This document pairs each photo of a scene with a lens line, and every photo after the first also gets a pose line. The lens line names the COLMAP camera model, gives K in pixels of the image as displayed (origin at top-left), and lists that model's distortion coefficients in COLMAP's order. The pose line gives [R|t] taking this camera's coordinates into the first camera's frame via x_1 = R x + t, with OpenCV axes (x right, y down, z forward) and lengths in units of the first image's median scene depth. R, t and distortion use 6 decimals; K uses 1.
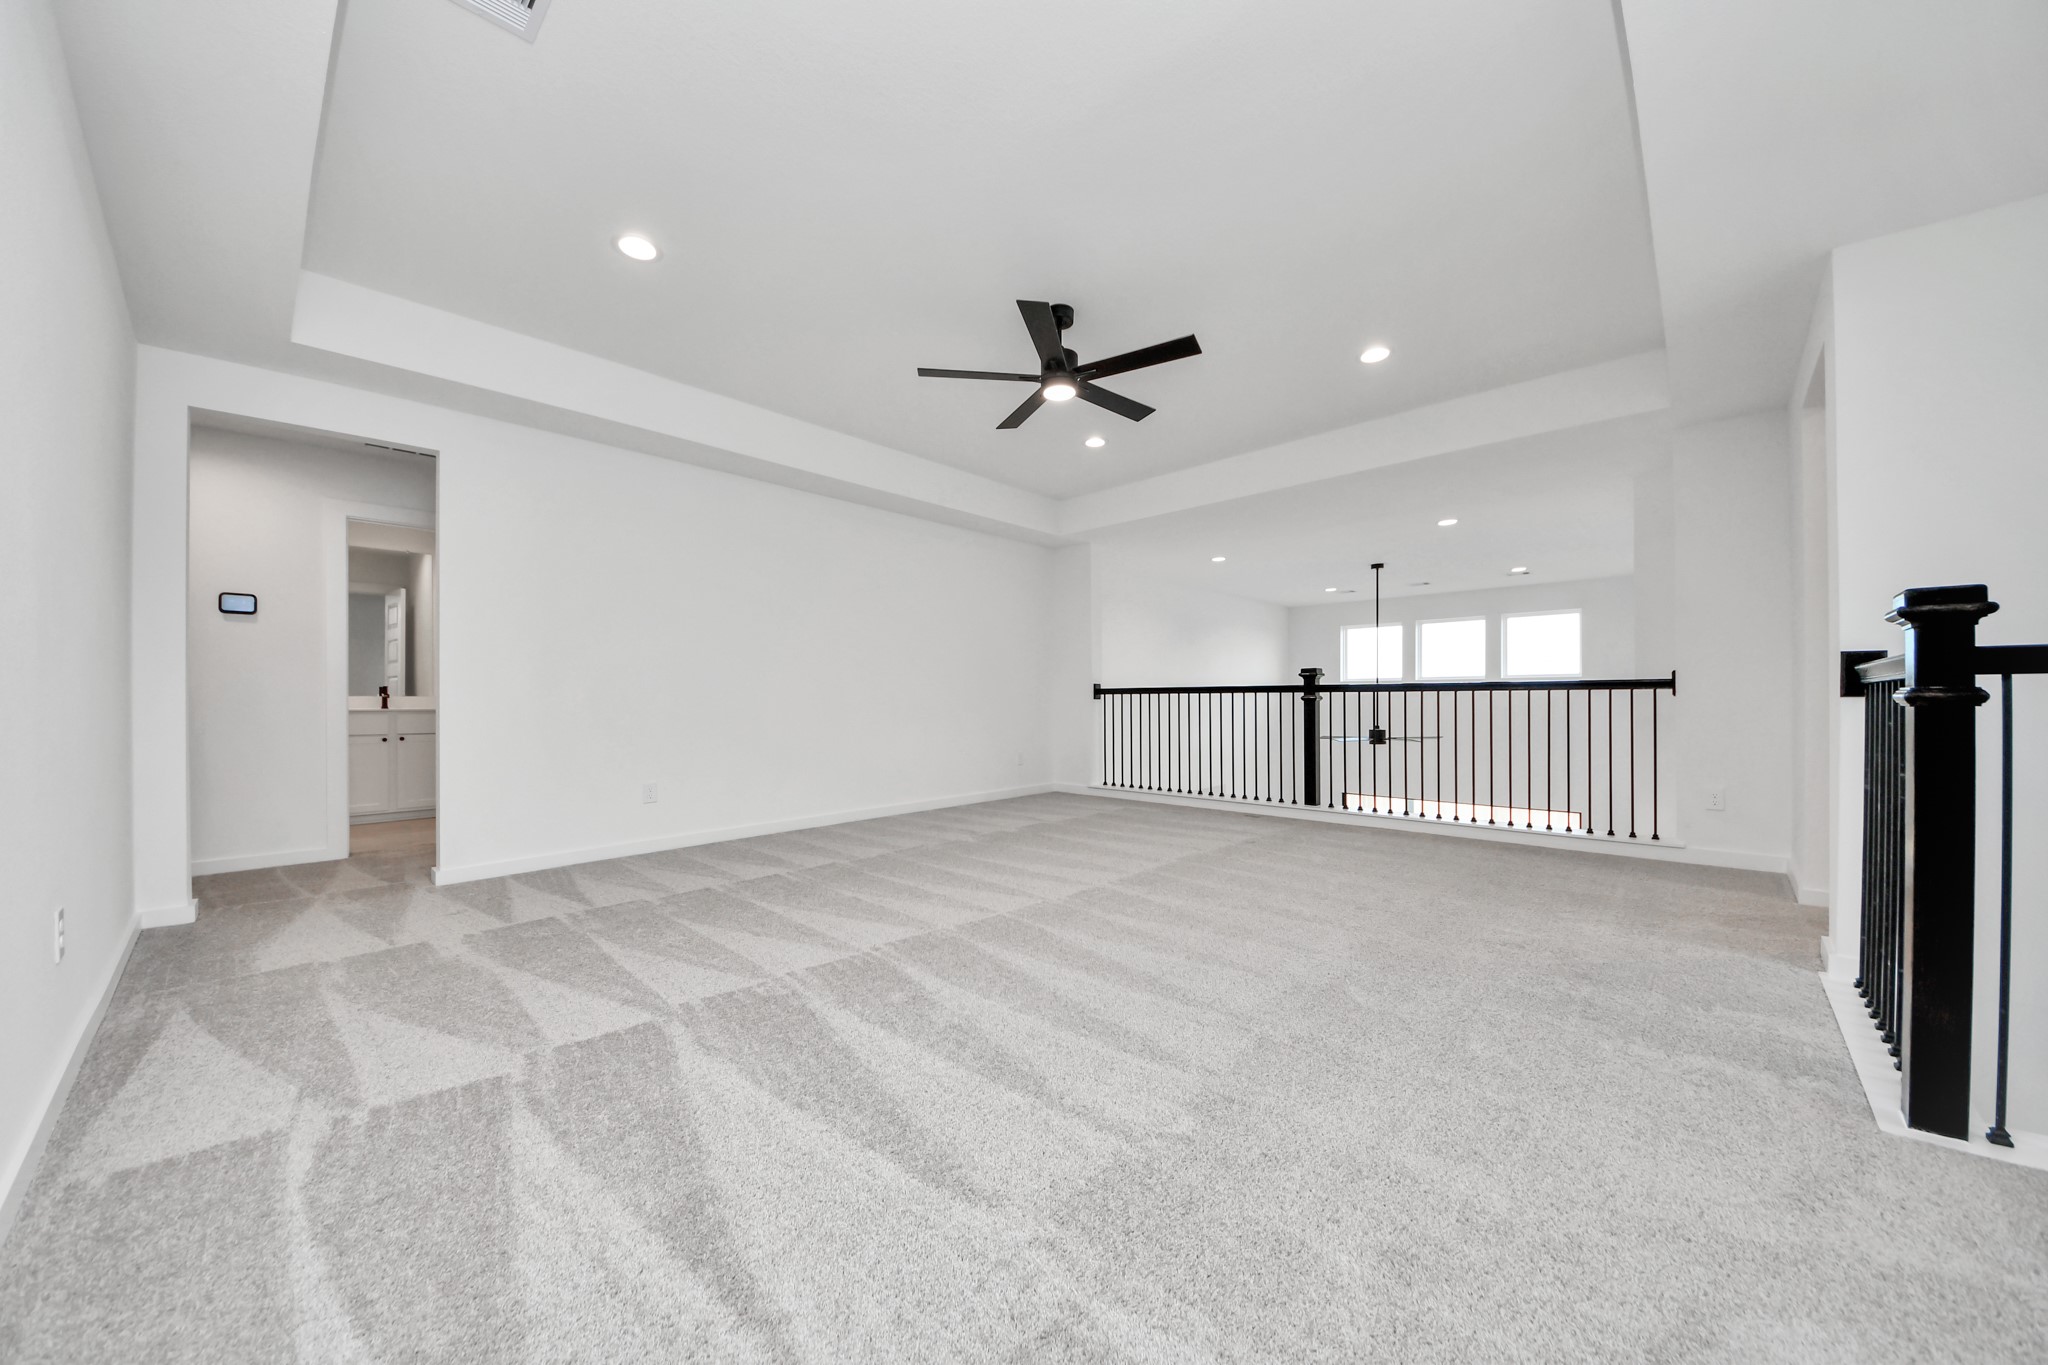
lens RADIAL K [[741.7, 0, 1004.7], [0, 741.7, 688.7], [0, 0, 1]] dist [0.009741, -0.010363]
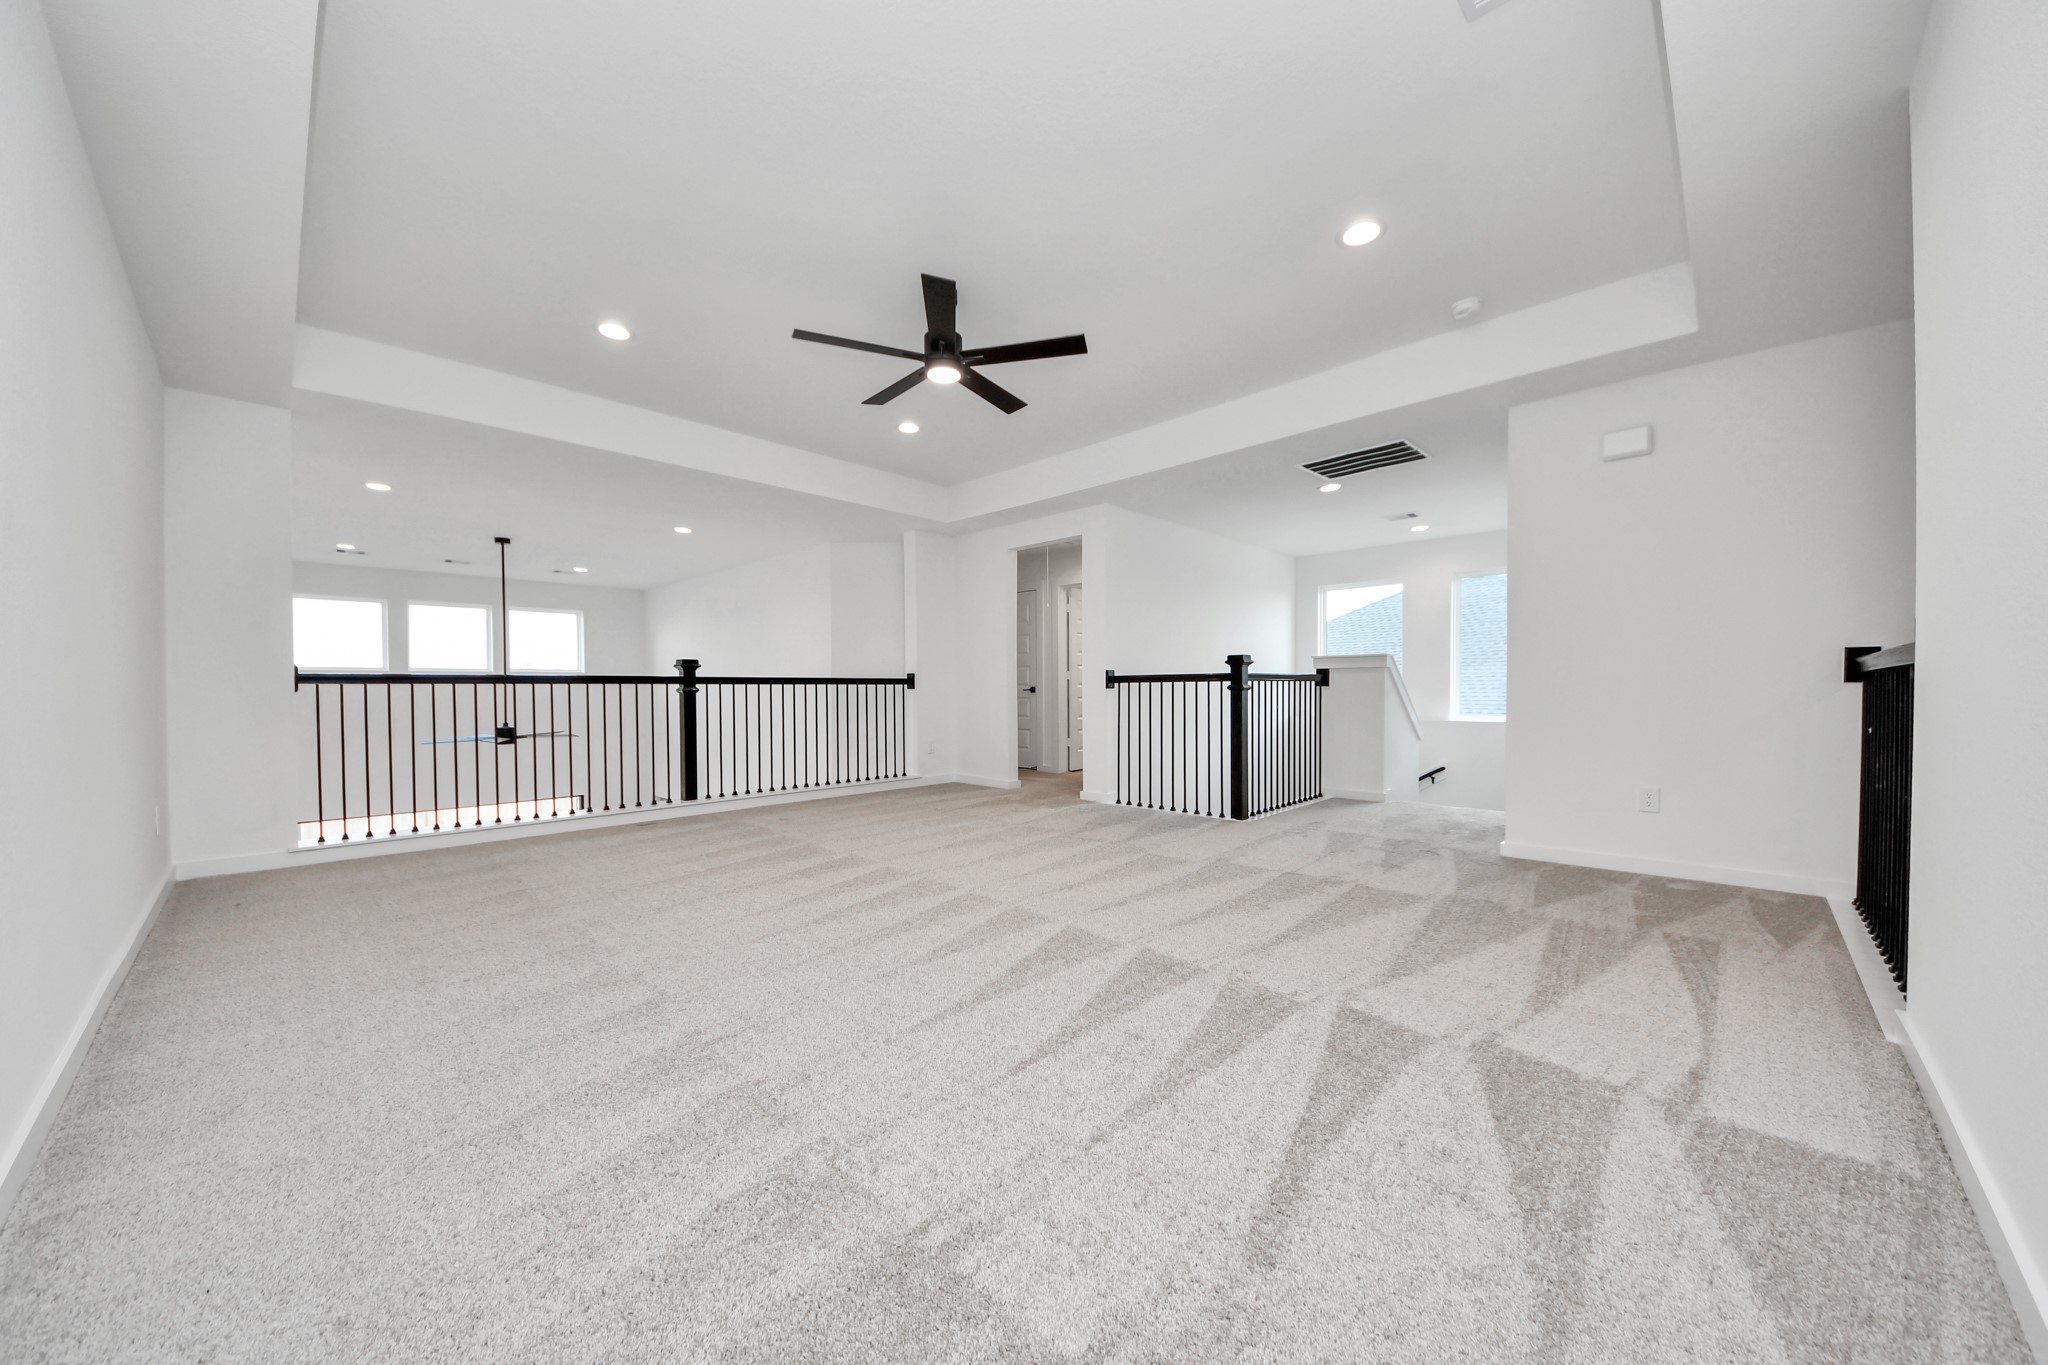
lens RADIAL K [[739.3, 0, 1037.2], [0, 739.3, 680.8], [0, 0, 1]] dist [0.034712, -0.022791]
pose [[-0.007126, 0.011902, 0.999904, -0.380644], [-0.007606, 0.999900, -0.011956, 0.005934], [-0.999946, -0.007690, -0.007034, 0.372949]]
